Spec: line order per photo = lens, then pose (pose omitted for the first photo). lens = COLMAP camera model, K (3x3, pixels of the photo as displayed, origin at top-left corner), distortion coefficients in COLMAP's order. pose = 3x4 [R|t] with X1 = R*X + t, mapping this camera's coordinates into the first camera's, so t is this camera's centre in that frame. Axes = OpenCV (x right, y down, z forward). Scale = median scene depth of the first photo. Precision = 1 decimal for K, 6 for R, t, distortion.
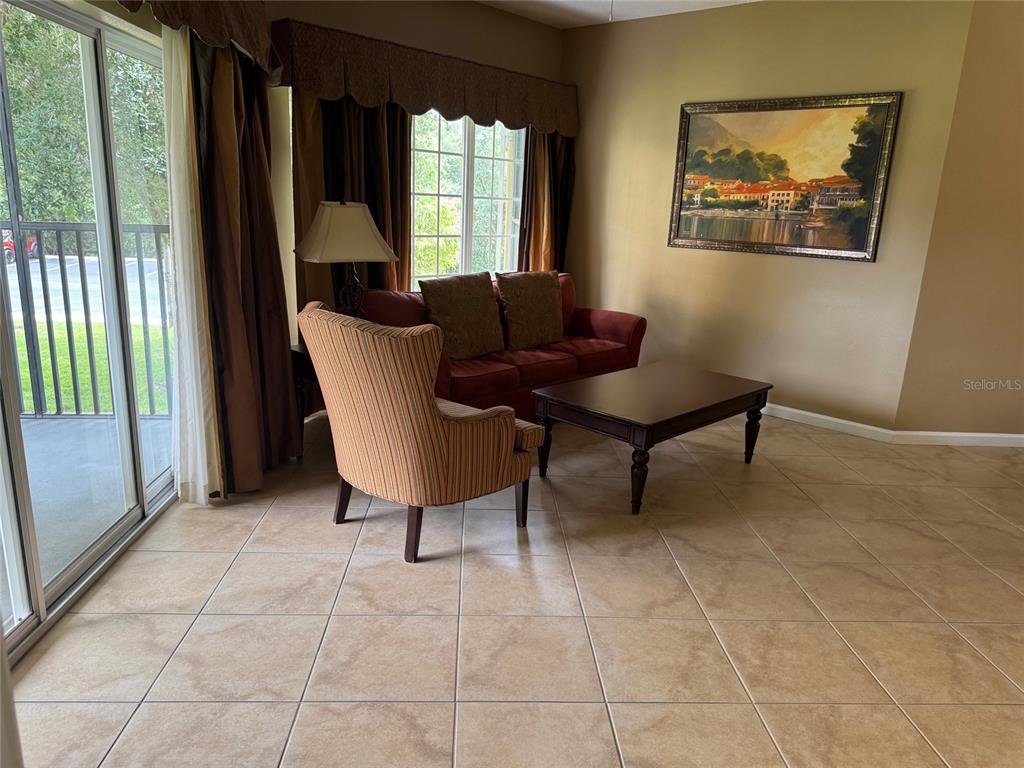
lens RADIAL K [[718.2, 0, 512.4], [0, 718.2, 387.3], [0, 0, 1]] dist [0.003135, -0.004953]
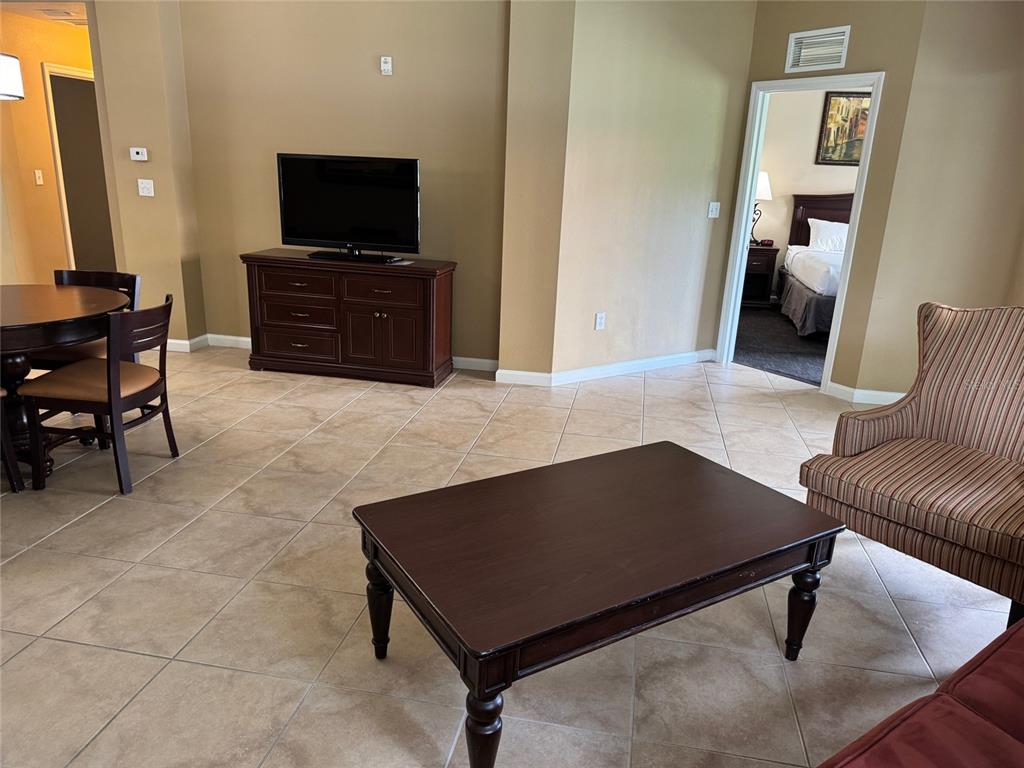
lens RADIAL K [[718.2, 0, 512.4], [0, 718.2, 387.3], [0, 0, 1]] dist [0.003135, -0.004953]
pose [[-0.969019, -0.148872, 0.197075, 0.137561], [-0.021405, 0.845541, 0.533482, -0.283603], [-0.246056, 0.512736, -0.822532, 1.095233]]
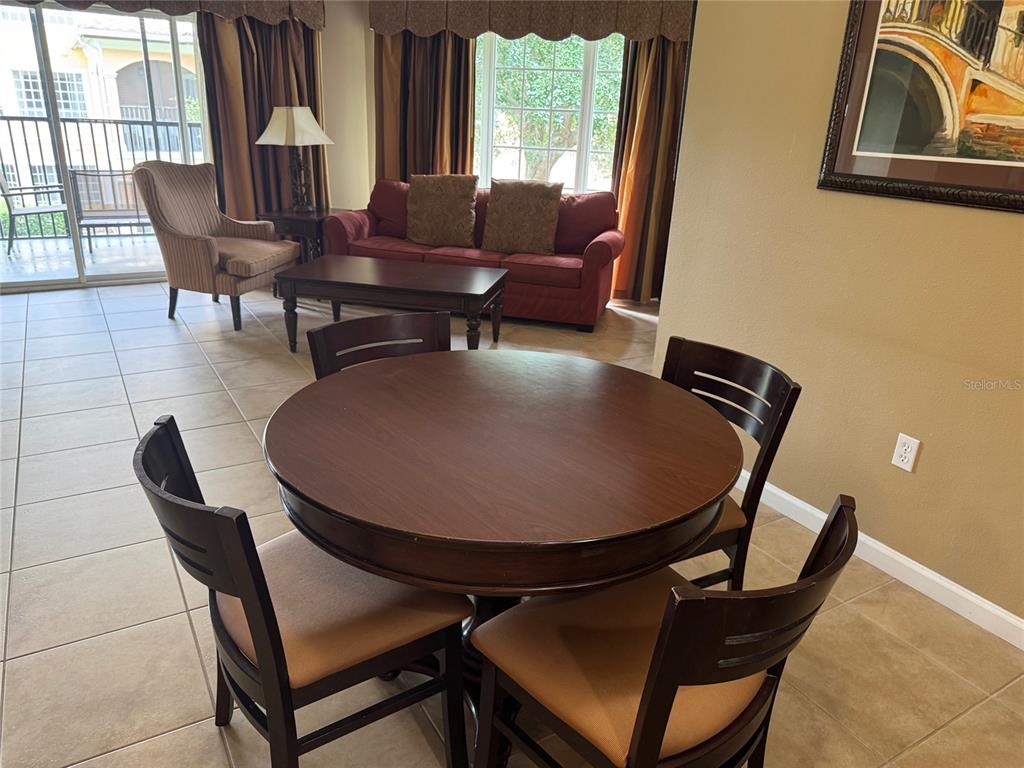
lens RADIAL K [[733.9, 0, 512.0], [0, 733.9, 384.0], [0, 0, 1]] dist [-0.001938, 0.001196]
pose [[0.465193, 0.281078, -0.839399, 0.995979], [-0.245311, 0.952045, 0.182848, -0.069703], [0.850540, 0.120854, 0.511836, 0.472098]]
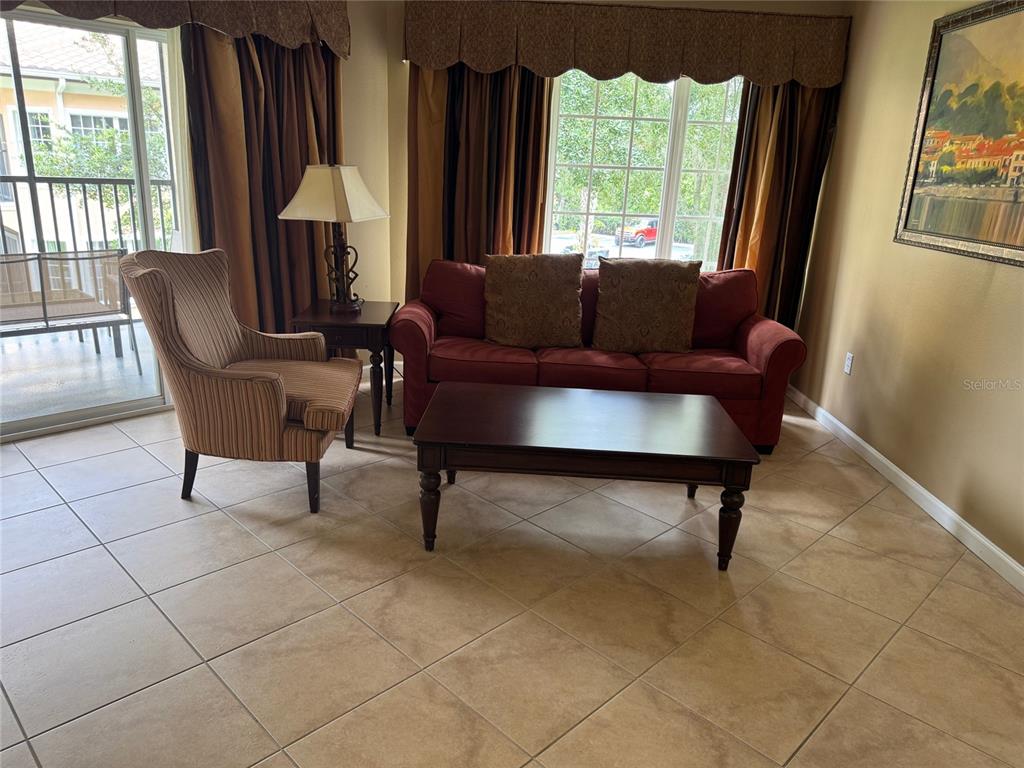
lens RADIAL K [[732.2, 0, 517.1], [0, 732.2, 378.8], [0, 0, 1]] dist [0.006887, -0.007067]
pose [[0.675008, 0.194998, -0.711576, 0.536465], [-0.200224, 0.976664, 0.077707, -0.064036], [0.710123, 0.090021, 0.698299, 0.331687]]
